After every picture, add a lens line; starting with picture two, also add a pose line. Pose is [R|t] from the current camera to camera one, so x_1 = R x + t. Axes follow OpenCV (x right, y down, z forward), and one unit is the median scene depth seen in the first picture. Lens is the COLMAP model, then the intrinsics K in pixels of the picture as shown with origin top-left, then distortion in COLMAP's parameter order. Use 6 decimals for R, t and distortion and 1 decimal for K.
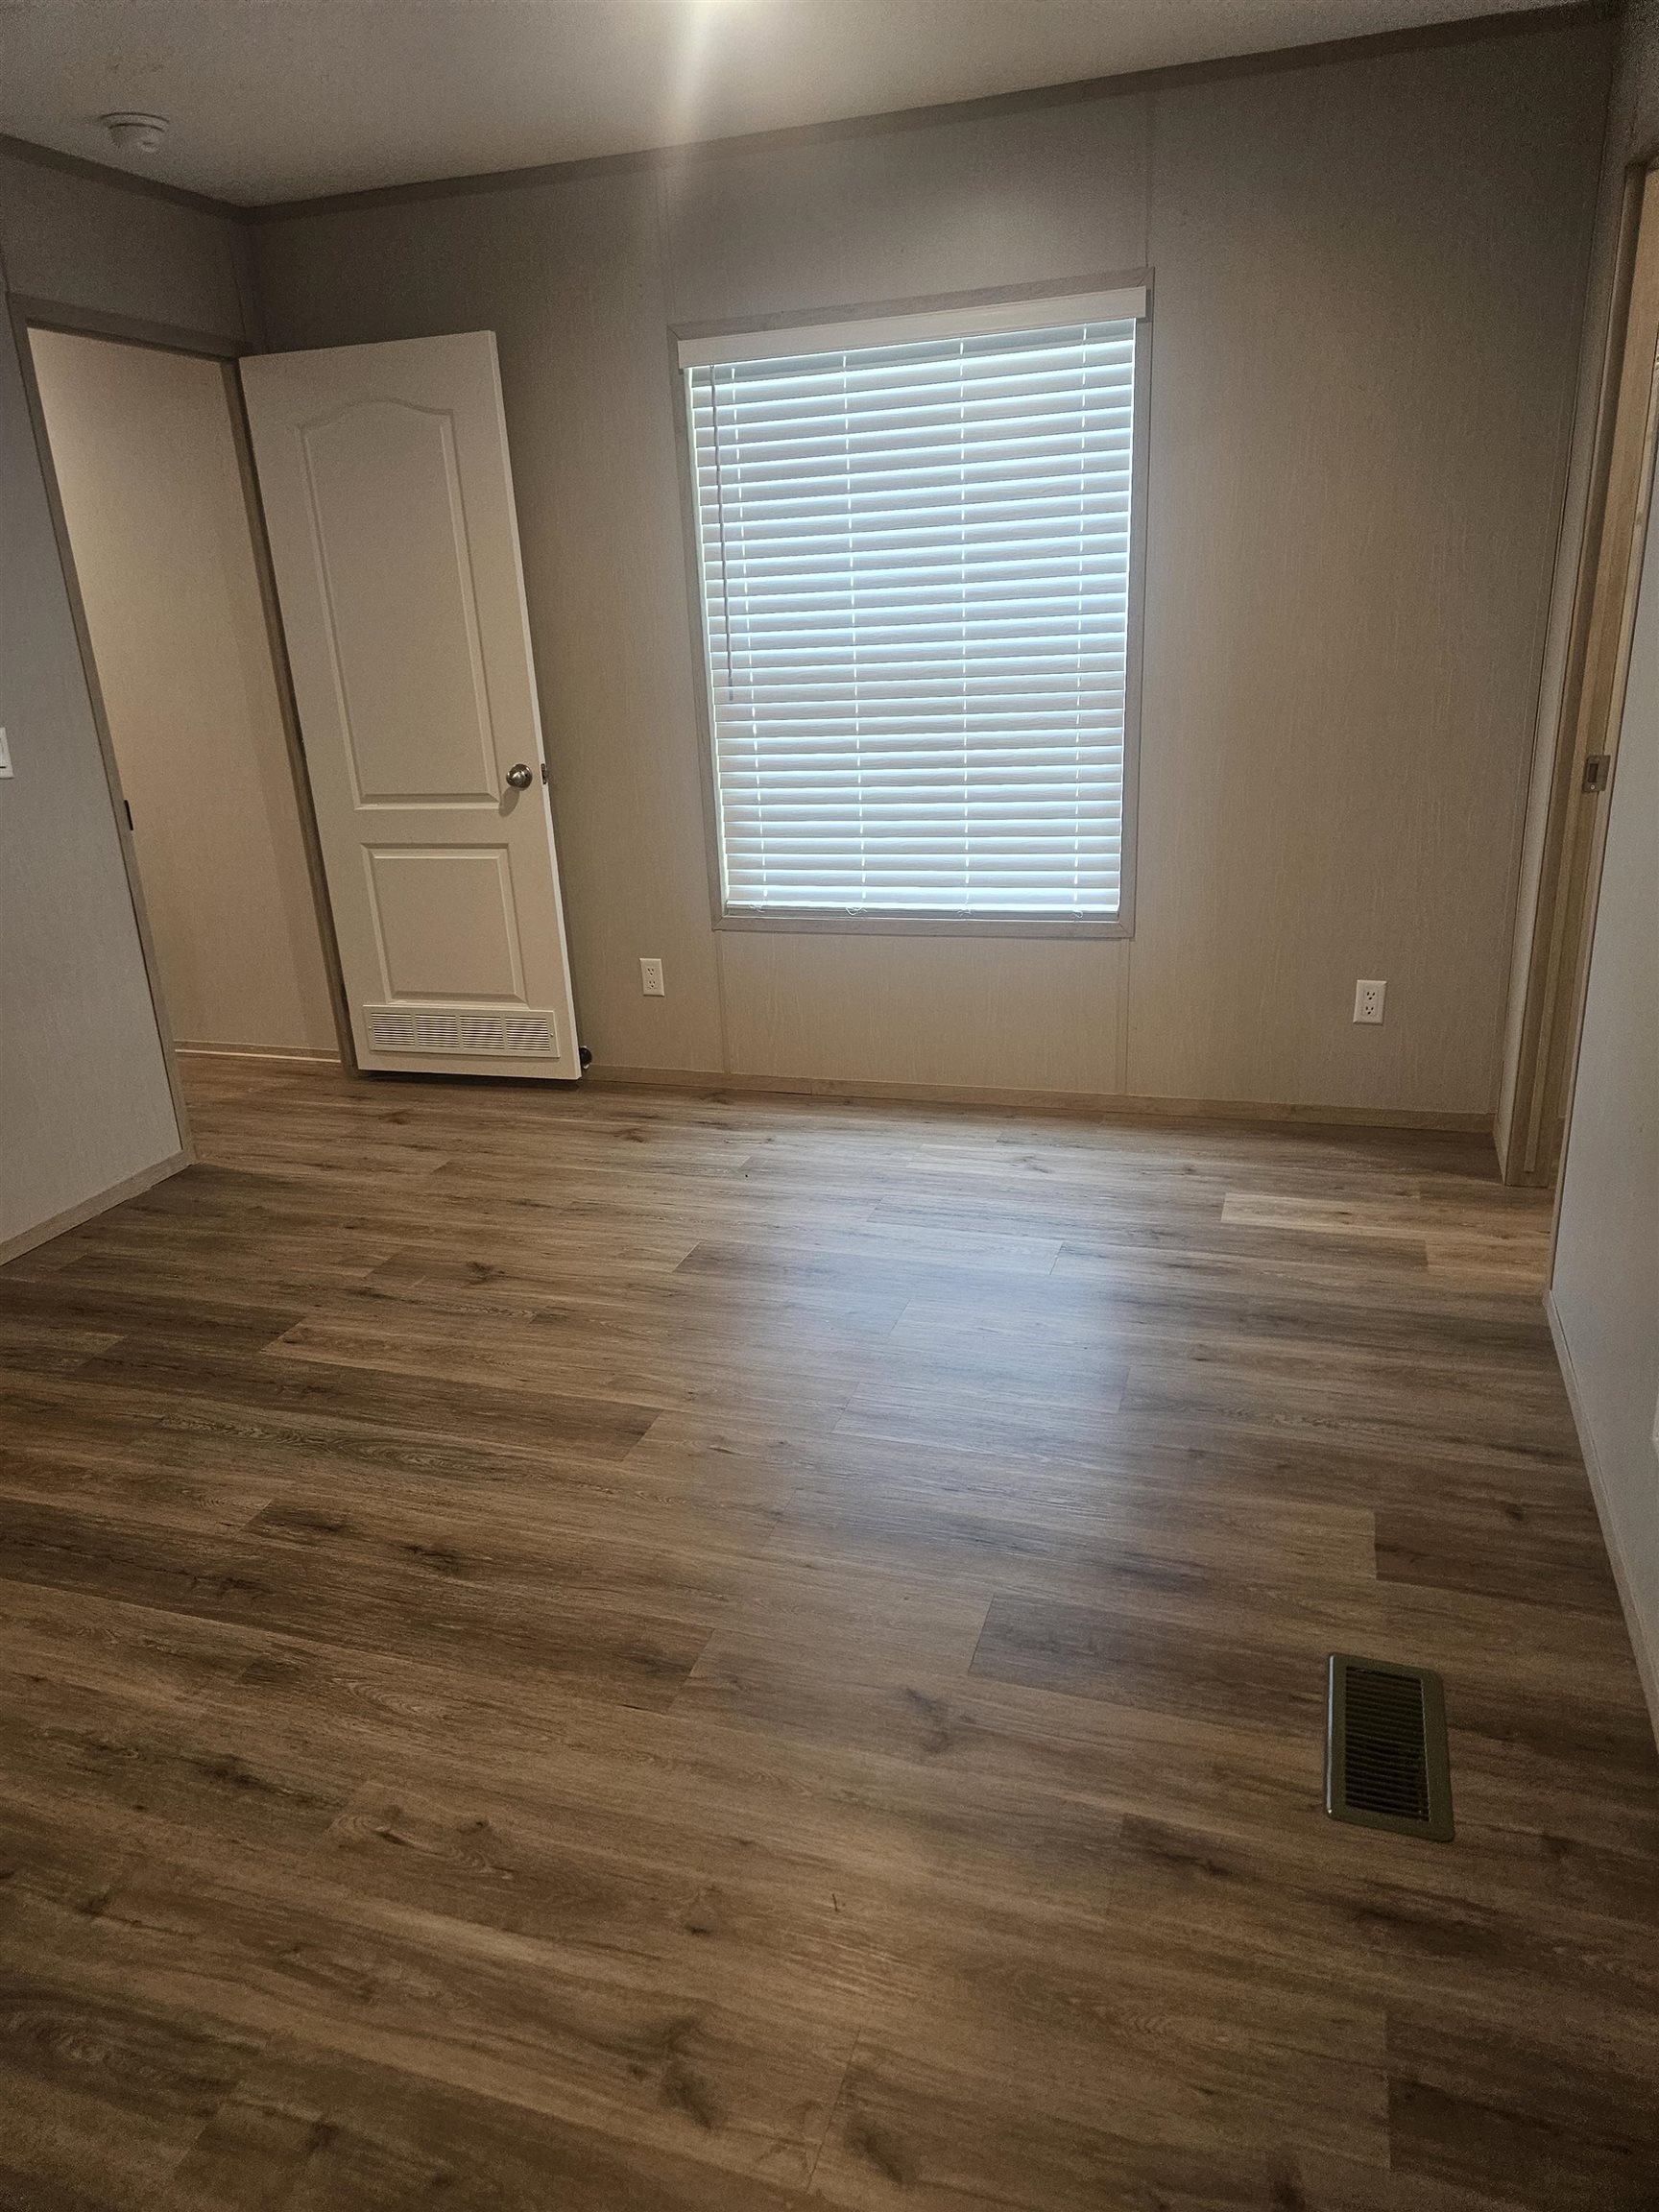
lens RADIAL K [[1479.1, 0, 824.3], [0, 1479.1, 1105.2], [0, 0, 1]] dist [0.033952, -0.021083]
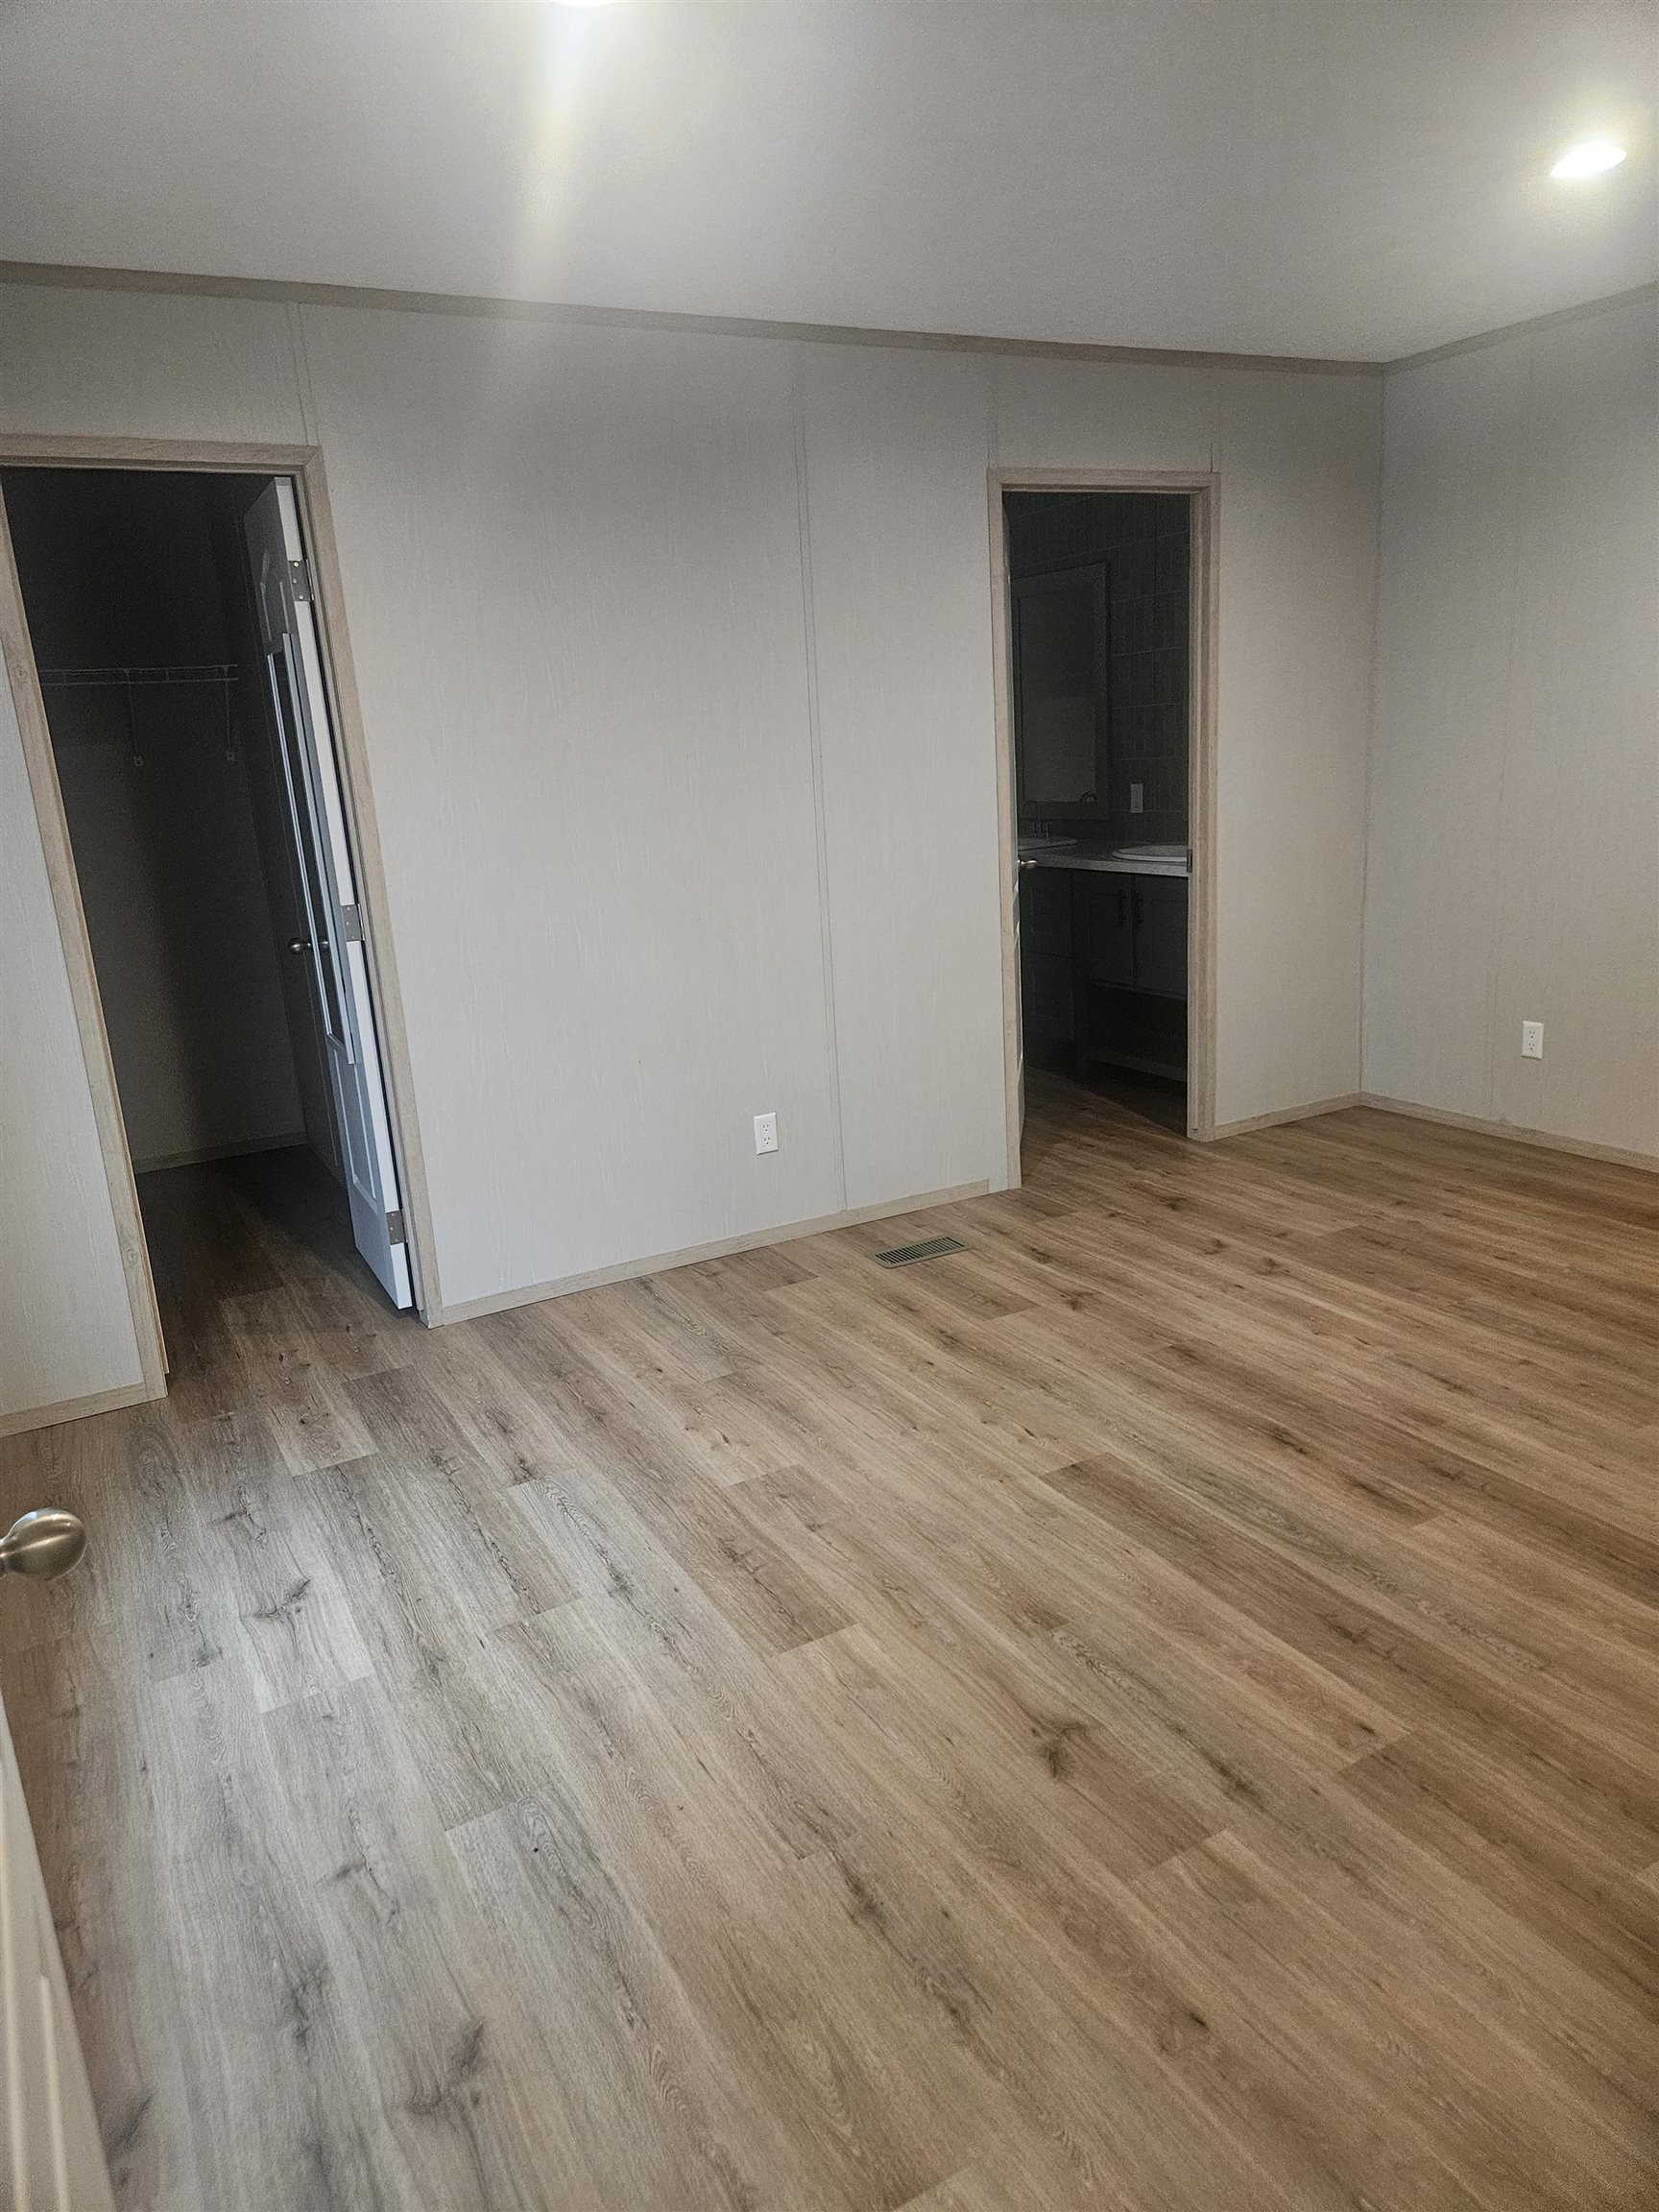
lens RADIAL K [[1479.1, 0, 835.2], [0, 1479.1, 1095.1], [0, 0, 1]] dist [0.033952, -0.021083]
pose [[-0.731513, -0.070667, 0.678156, -0.730060], [0.317403, 0.844978, 0.430427, -0.548597], [-0.603444, 0.530111, -0.595682, 1.634083]]
